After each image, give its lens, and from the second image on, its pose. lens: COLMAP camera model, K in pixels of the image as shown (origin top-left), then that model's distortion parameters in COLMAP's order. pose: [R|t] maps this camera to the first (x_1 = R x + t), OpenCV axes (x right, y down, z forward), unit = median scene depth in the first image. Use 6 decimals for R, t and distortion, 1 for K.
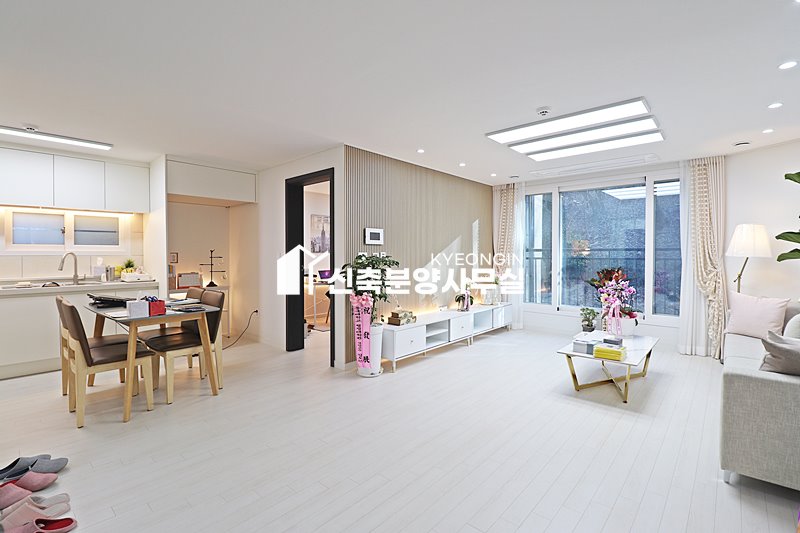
lens RADIAL K [[368.7, 0, 397.7], [0, 368.7, 260.0], [0, 0, 1]] dist [-0.012123, -0.007566]
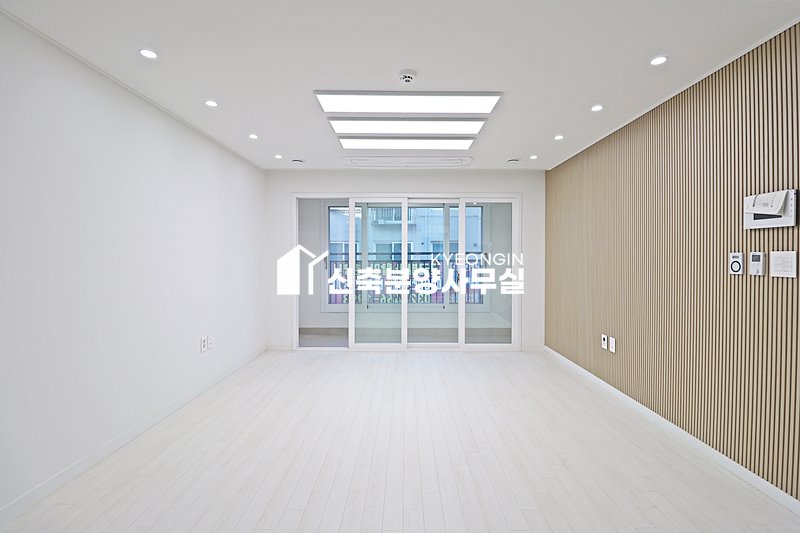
lens RADIAL K [[368.7, 0, 402.9], [0, 368.7, 263.5], [0, 0, 1]] dist [-0.012123, -0.007566]
pose [[0.743001, -0.003377, 0.669282, -0.094717], [0.001670, 0.999994, 0.003191, -0.007216], [-0.669288, -0.001253, 0.743002, 0.302678]]
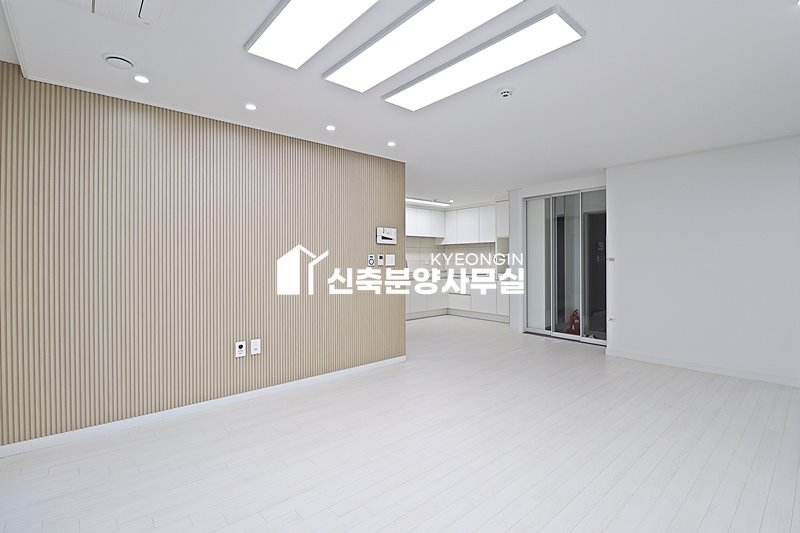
lens RADIAL K [[368.7, 0, 412.5], [0, 368.7, 260.6], [0, 0, 1]] dist [-0.012123, -0.007566]
pose [[-0.994451, 0.009014, 0.104817, 0.368932], [0.010353, 0.999872, 0.012239, -0.014426], [-0.104694, 0.013256, -0.994416, 1.332246]]
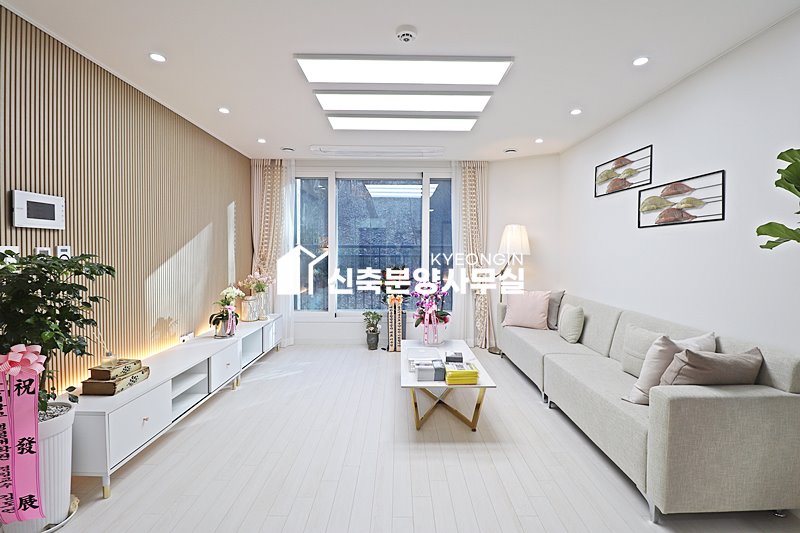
lens RADIAL K [[368.7, 0, 406.0], [0, 368.7, 261.9], [0, 0, 1]] dist [-0.012123, -0.007566]
pose [[0.727773, -0.015955, 0.685633, -0.040872], [0.006005, 0.999839, 0.016892, -0.006093], [-0.685792, -0.008177, 0.727752, 0.367777]]
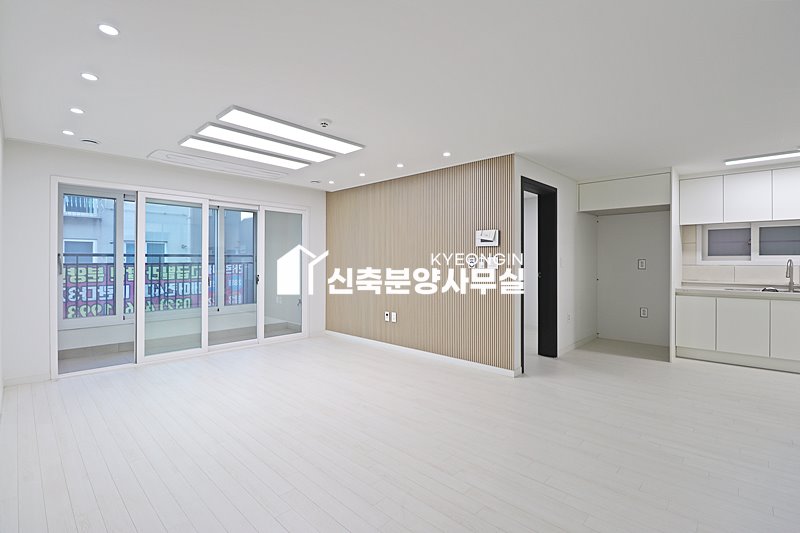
lens RADIAL K [[368.7, 0, 398.1], [0, 368.7, 259.7], [0, 0, 1]] dist [-0.012123, -0.007566]
pose [[0.018596, 0.008222, 0.999793, -0.448289], [0.009847, 0.999916, -0.008406, -0.007159], [-0.999779, 0.010002, 0.018513, 0.552953]]
